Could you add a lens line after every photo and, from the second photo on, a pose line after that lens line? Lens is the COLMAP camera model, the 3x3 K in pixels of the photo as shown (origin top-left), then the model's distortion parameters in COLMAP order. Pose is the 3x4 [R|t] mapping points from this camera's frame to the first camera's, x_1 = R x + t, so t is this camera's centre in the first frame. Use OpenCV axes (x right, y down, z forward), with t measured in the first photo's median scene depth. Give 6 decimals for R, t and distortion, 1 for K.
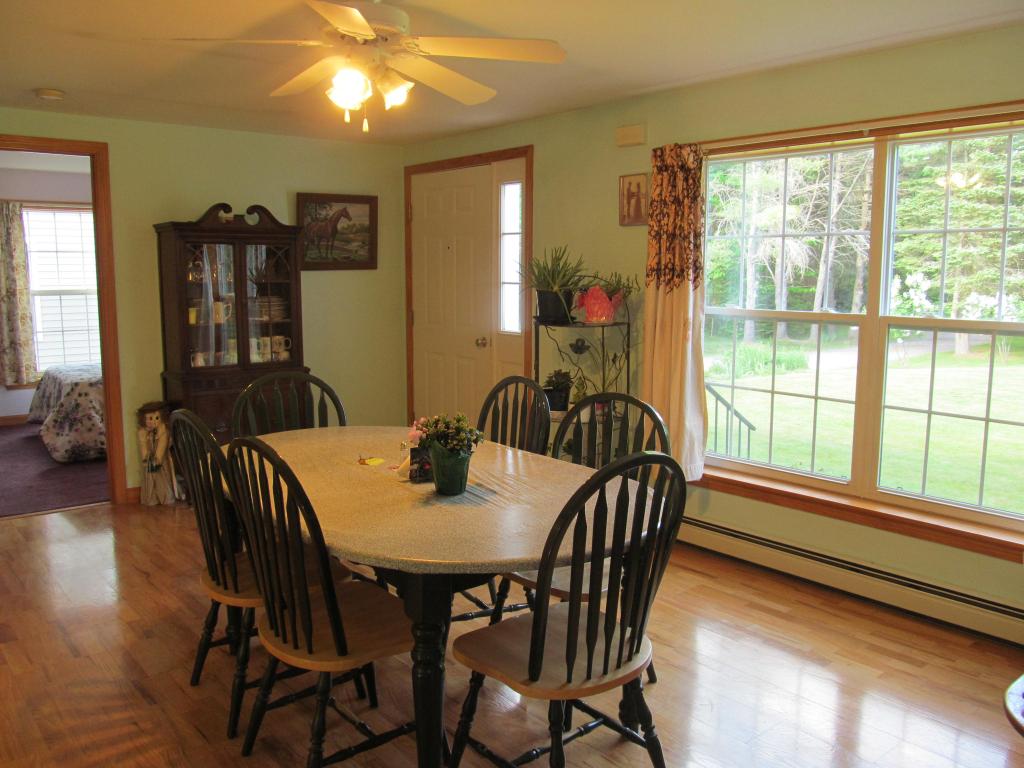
lens RADIAL K [[848.0, 0, 507.7], [0, 848.0, 384.9], [0, 0, 1]] dist [-0.053772, 0.018649]
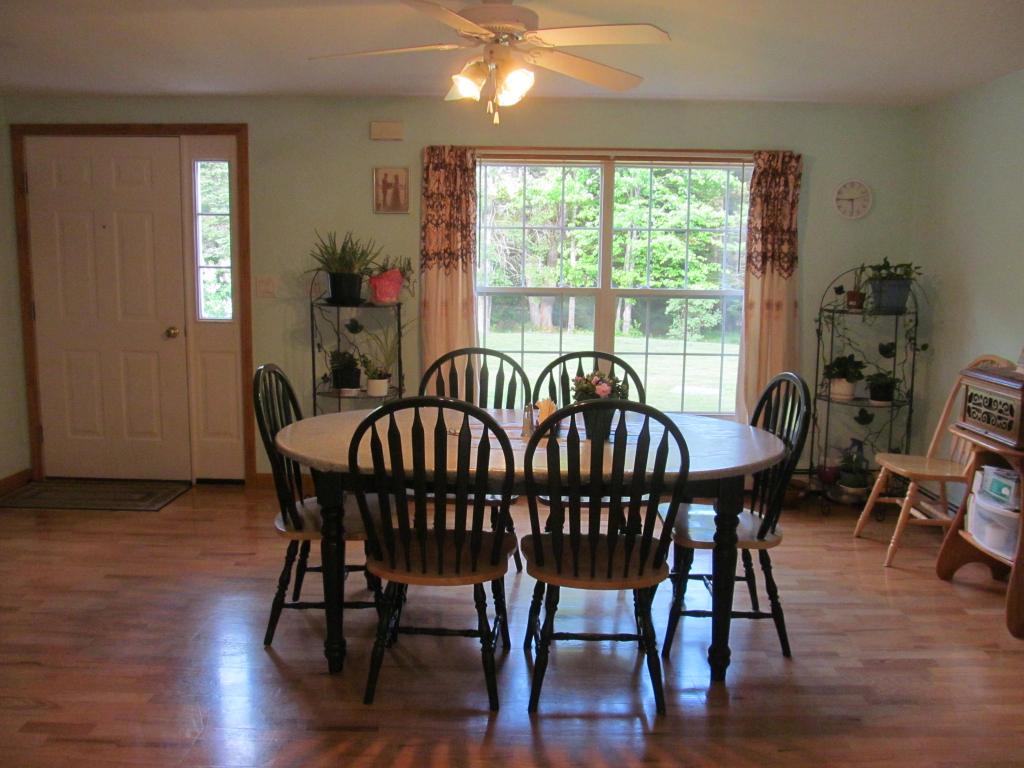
lens RADIAL K [[848.0, 0, 507.7], [0, 848.0, 384.9], [0, 0, 1]] dist [-0.053772, 0.018649]
pose [[0.639593, -0.105503, 0.761440, -0.627920], [0.092695, 0.993894, 0.059849, -0.019135], [-0.763105, 0.032302, 0.645467, 0.185365]]
